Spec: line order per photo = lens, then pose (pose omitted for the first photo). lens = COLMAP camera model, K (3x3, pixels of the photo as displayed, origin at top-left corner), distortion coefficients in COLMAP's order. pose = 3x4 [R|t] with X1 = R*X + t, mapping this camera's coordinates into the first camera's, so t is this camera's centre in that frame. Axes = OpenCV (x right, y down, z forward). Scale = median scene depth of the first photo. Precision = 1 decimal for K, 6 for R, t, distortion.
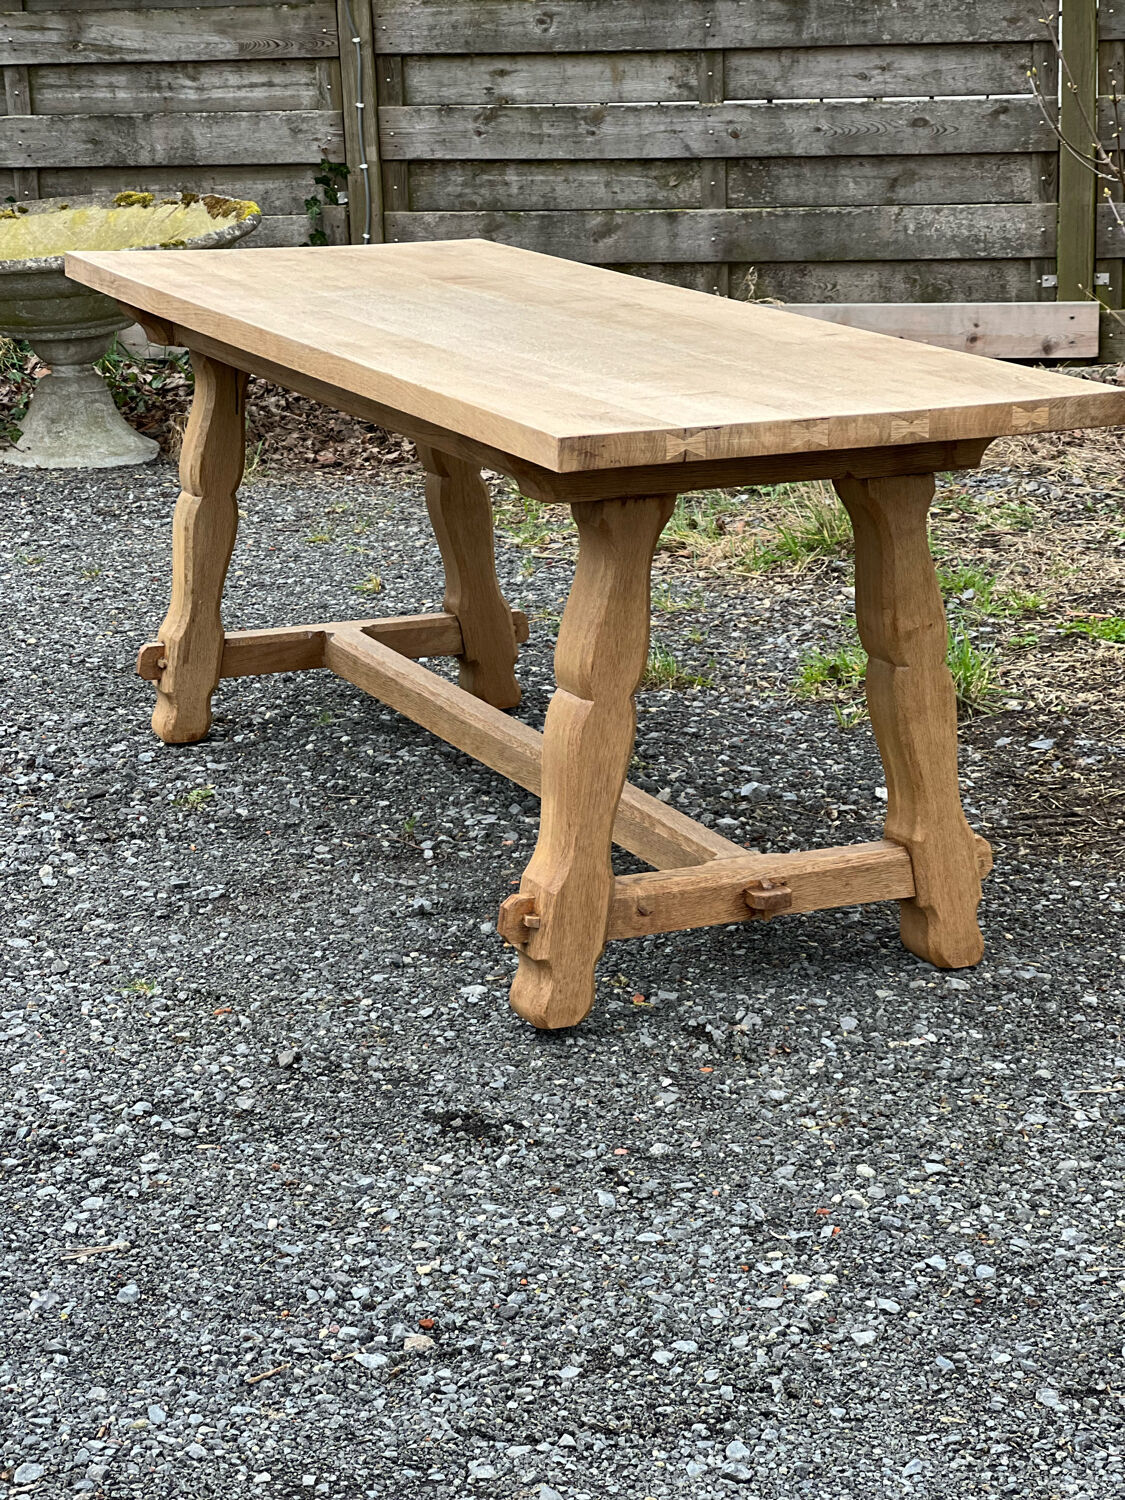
lens RADIAL K [[3344.4, 0, 557.3], [0, 3344.4, 752.6], [0, 0, 1]] dist [0.195034, 0.000000]
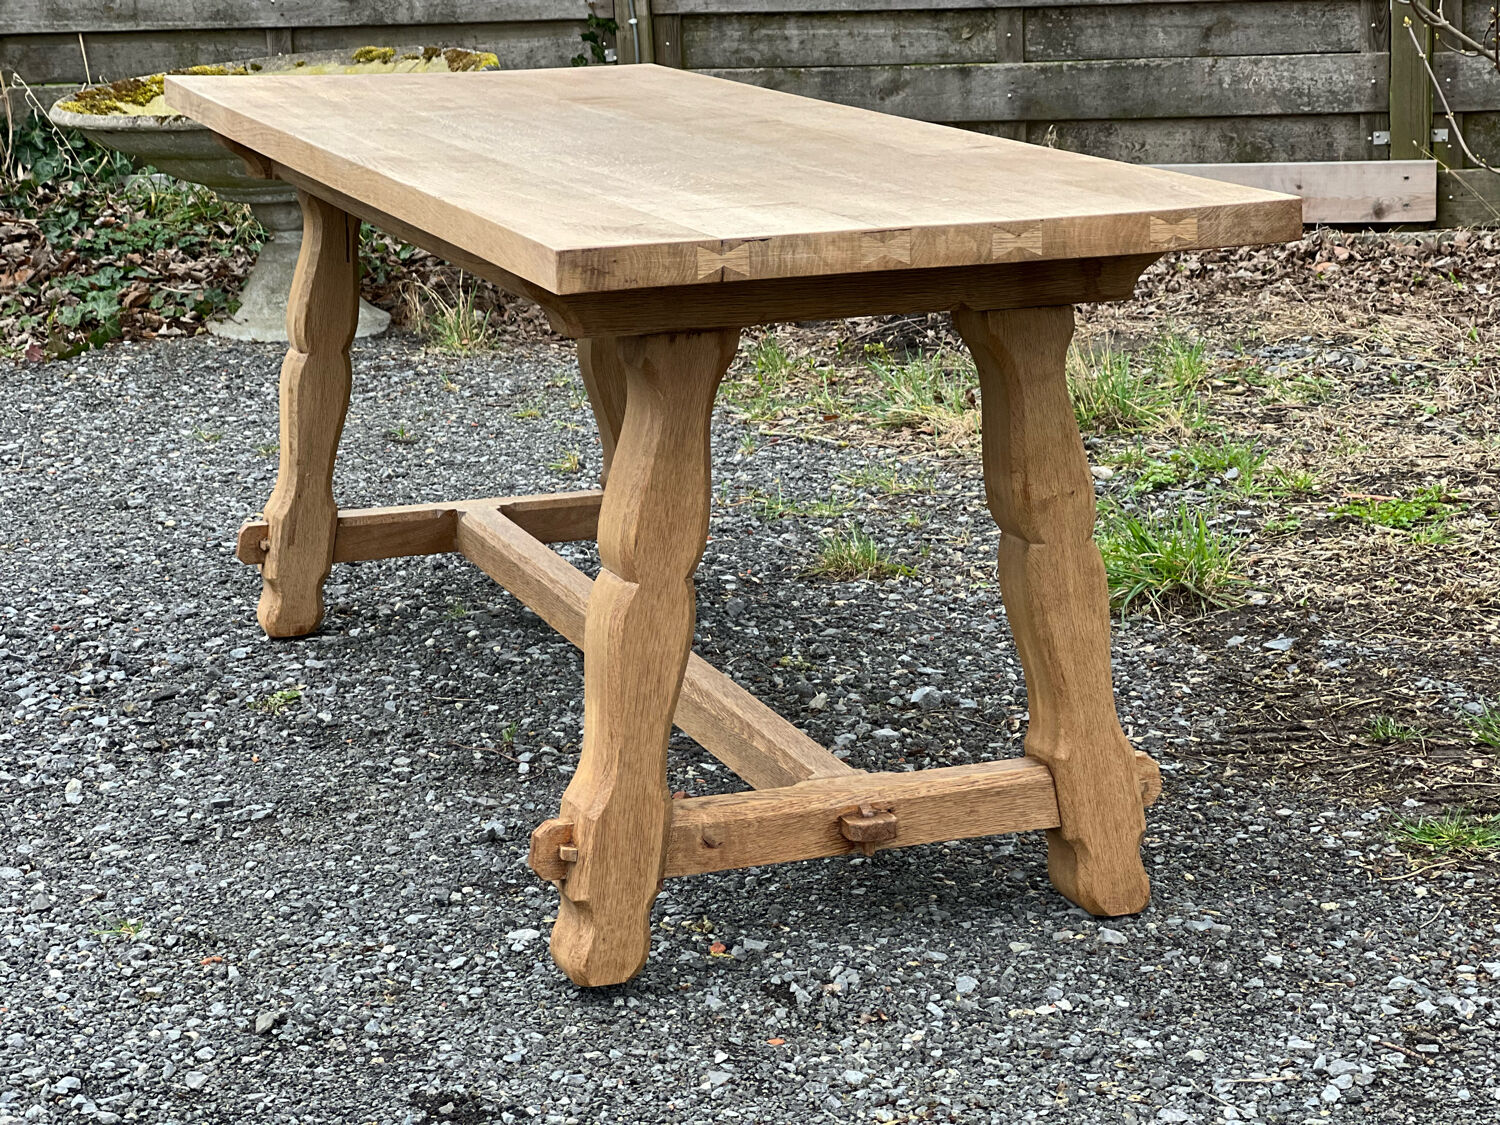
lens RADIAL K [[3344.4, 0, 740.7], [0, 3344.4, 537.0], [0, 0, 1]] dist [0.195034, 0.000000]
pose [[0.997080, 0.003732, -0.076274, 0.079171], [-0.006540, 0.999309, -0.036593, 0.002524], [0.076085, 0.036985, 0.996415, 0.157349]]
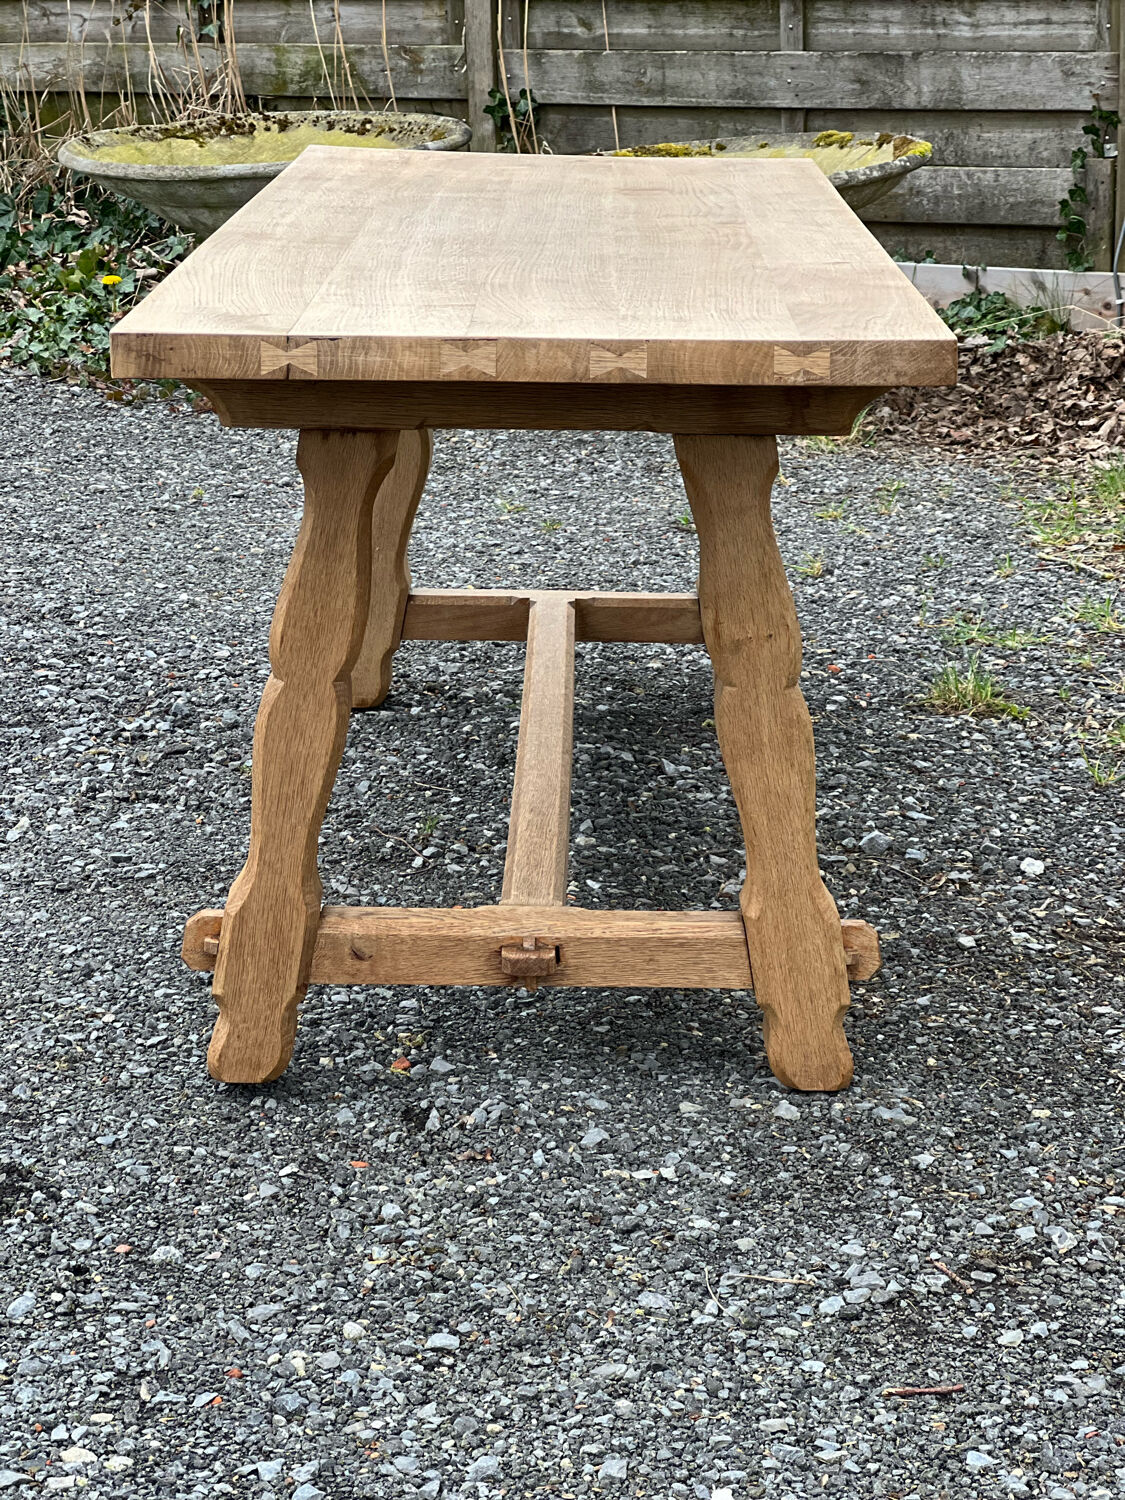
lens RADIAL K [[3344.4, 0, 545.9], [0, 3344.4, 698.0], [0, 0, 1]] dist [0.195034, 0.000000]
pose [[0.911404, 0.111038, -0.396249, 0.312540], [-0.117650, 0.993026, 0.007663, -0.020204], [0.394336, 0.039635, 0.918111, 0.239270]]
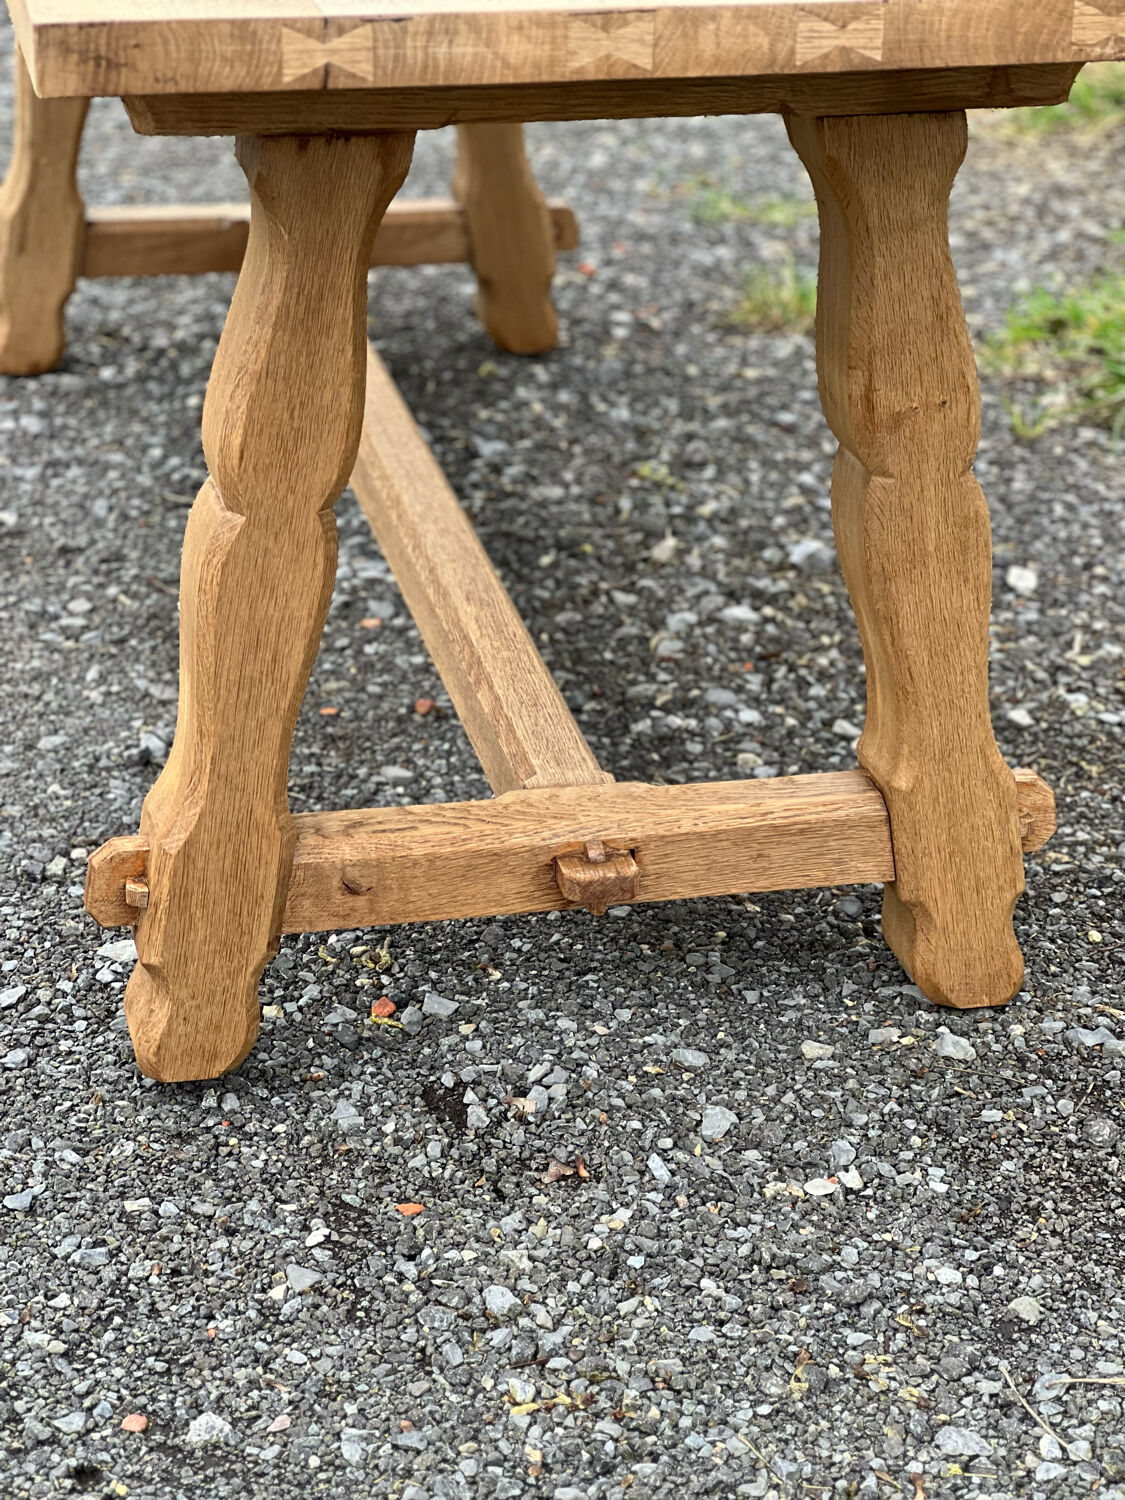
lens RADIAL K [[3344.4, 0, 553.4], [0, 3344.4, 714.5], [0, 0, 1]] dist [0.195034, 0.000000]
pose [[0.981016, 0.101023, -0.165539, 0.121718], [-0.072699, 0.982928, 0.169019, -0.063171], [0.179787, -0.153775, 0.971612, 0.399294]]
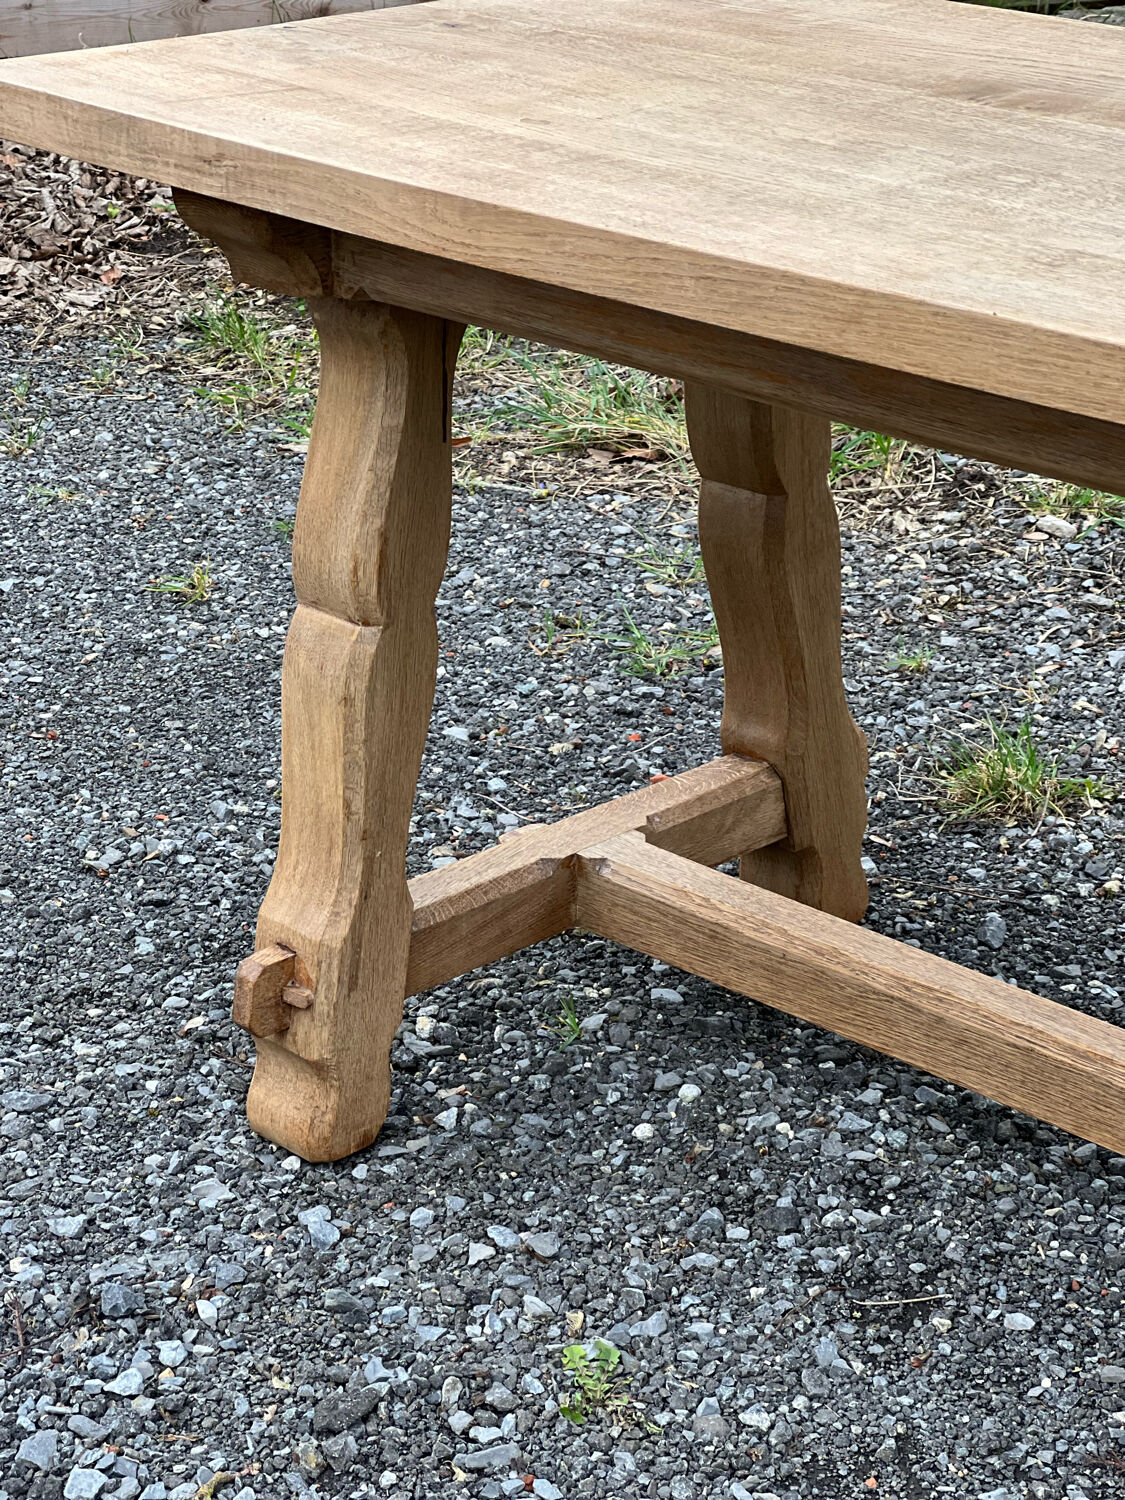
lens RADIAL K [[3344.4, 0, 566.1], [0, 3344.4, 745.9], [0, 0, 1]] dist [0.195034, 0.000000]
pose [[0.927060, -0.135486, 0.349577, -0.261014], [0.088780, 0.985232, 0.146408, -0.134288], [-0.364250, -0.104694, 0.925398, 0.639904]]
